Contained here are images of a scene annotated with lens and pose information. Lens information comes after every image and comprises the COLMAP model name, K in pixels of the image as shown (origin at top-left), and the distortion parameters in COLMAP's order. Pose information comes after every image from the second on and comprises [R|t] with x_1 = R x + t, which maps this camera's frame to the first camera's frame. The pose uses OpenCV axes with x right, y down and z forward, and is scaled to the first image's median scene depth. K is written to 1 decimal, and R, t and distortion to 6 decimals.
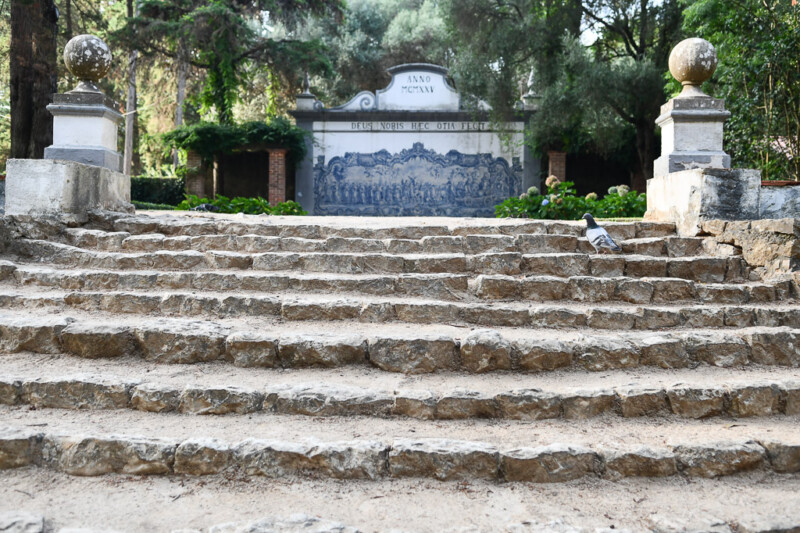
lens RADIAL K [[949.0, 0, 400.0], [0, 949.0, 266.5], [0, 0, 1]] dist [0.060187, -0.009852]
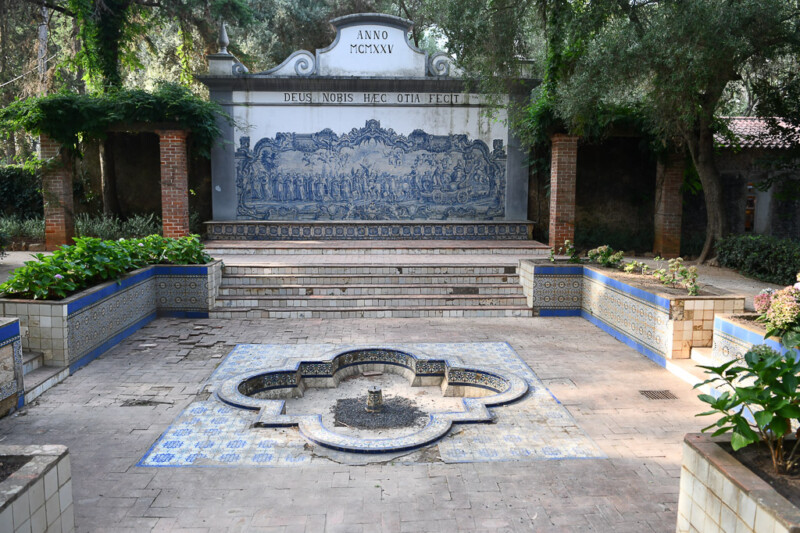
lens RADIAL K [[611.7, 0, 400.0], [0, 611.7, 266.5], [0, 0, 1]] dist [-0.028476, -0.009353]
pose [[0.997194, -0.012882, 0.073742, 0.003326], [0.004172, 0.993114, 0.117075, -0.070618], [-0.074742, -0.116439, 0.990382, 0.497090]]
